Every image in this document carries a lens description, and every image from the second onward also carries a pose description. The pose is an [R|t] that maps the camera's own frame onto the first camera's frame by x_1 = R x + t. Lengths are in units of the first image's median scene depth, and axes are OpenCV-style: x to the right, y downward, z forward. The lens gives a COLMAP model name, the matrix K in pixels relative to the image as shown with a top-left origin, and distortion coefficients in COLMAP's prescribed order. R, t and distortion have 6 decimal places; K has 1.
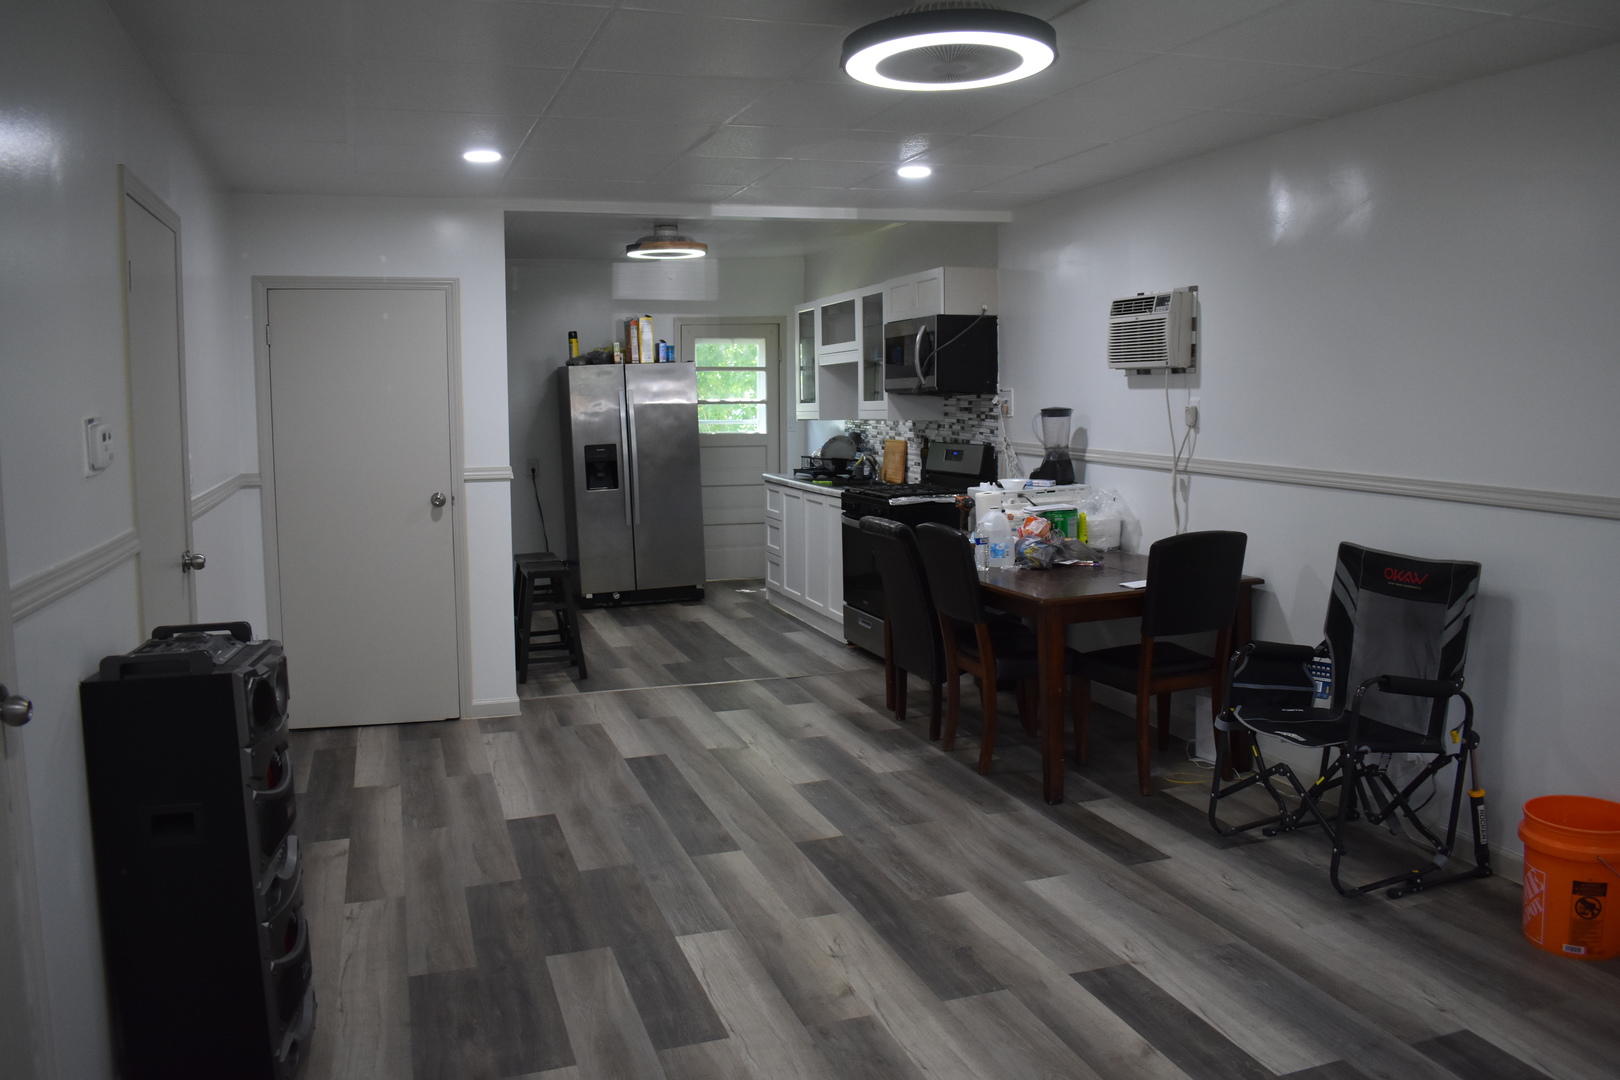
lens RADIAL K [[1310.1, 0, 810.0], [0, 1310.1, 540.0], [0, 0, 1]] dist [-0.092657, 0.003633]
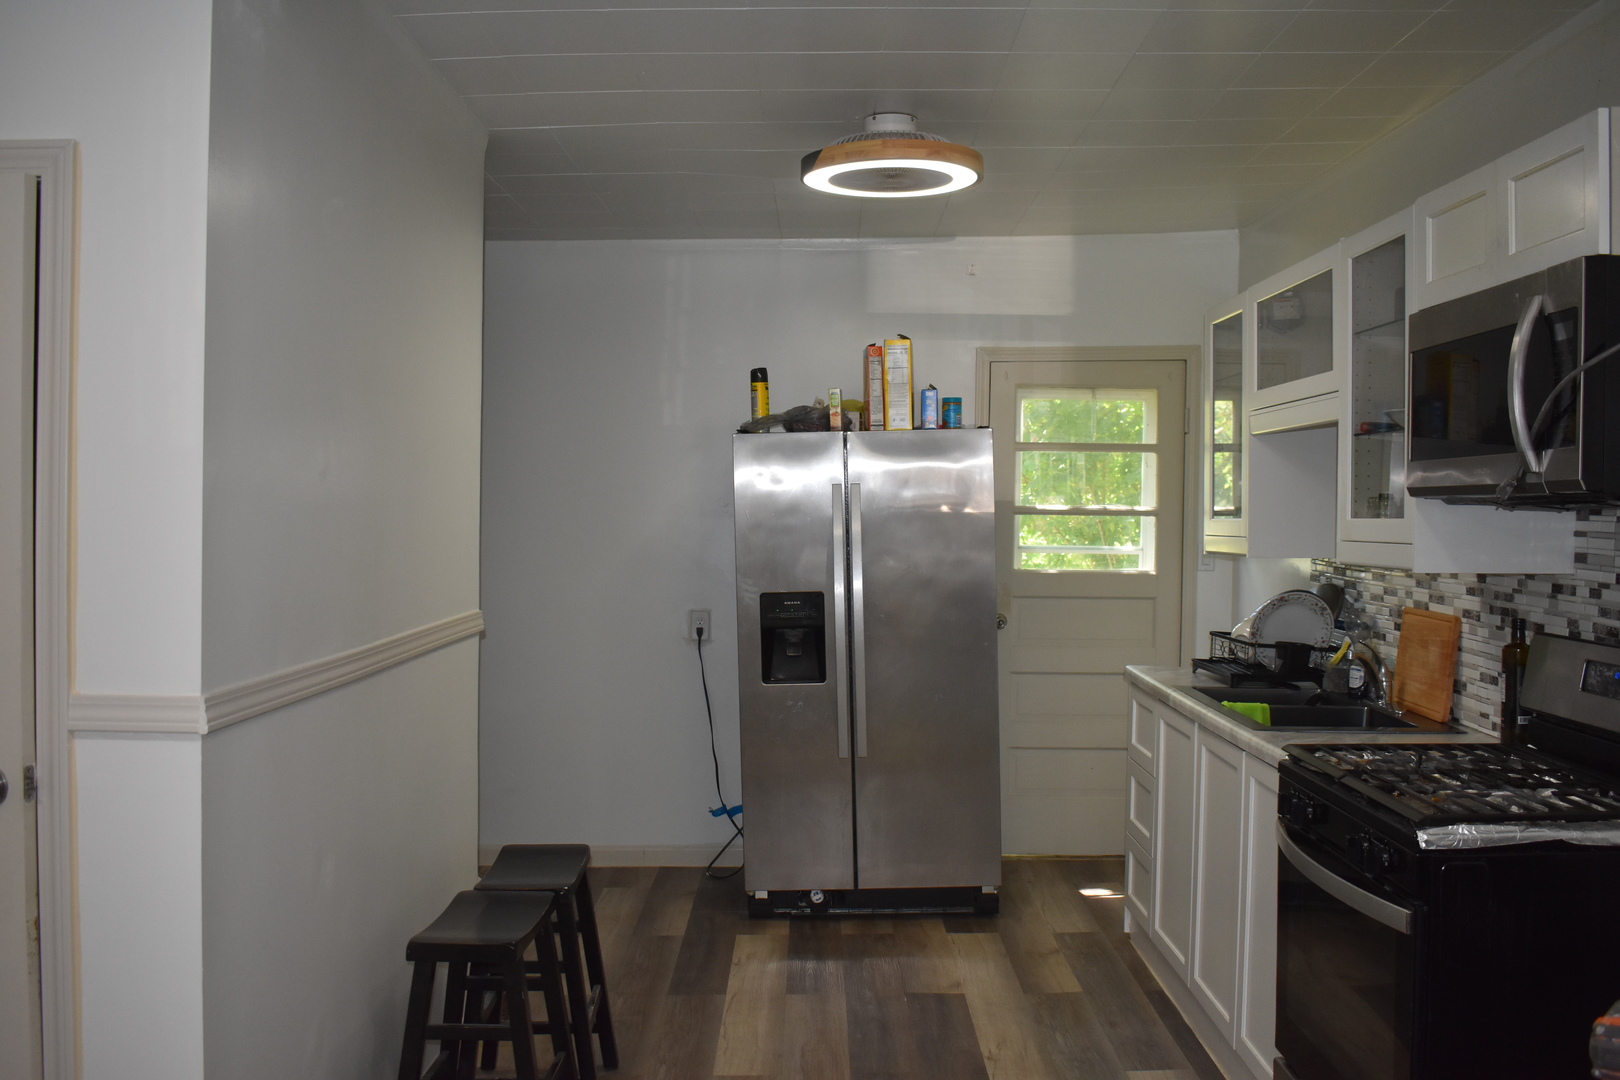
lens RADIAL K [[1464.3, 0, 810.0], [0, 1464.3, 540.0], [0, 0, 1]] dist [-0.102623, 0.007546]
pose [[0.947301, 0.024766, -0.319386, 0.022888], [-0.050618, 0.996054, -0.072897, -0.053427], [0.316321, 0.085222, 0.944817, 0.482905]]
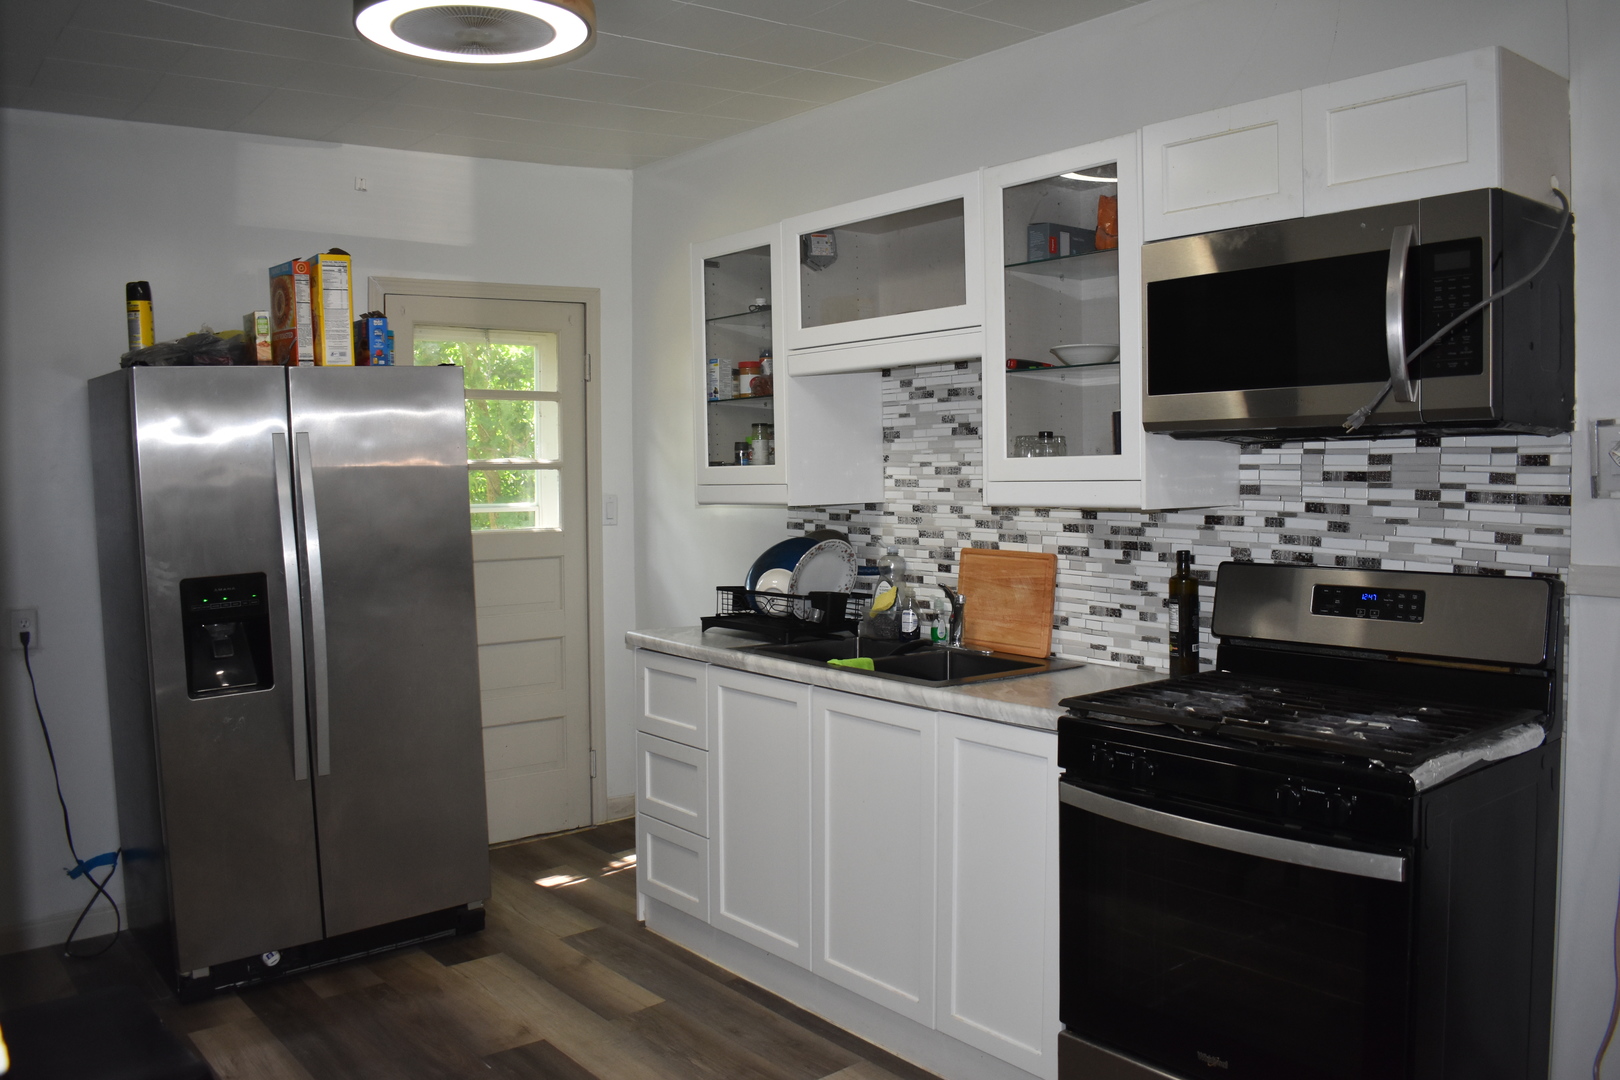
lens RADIAL K [[1310.1, 0, 810.0], [0, 1310.1, 540.0], [0, 0, 1]] dist [-0.092657, 0.003633]
pose [[0.933751, -0.021037, 0.357305, -0.136432], [0.040419, 0.998083, -0.046864, -0.059836], [-0.355634, 0.058202, 0.932811, 0.600082]]
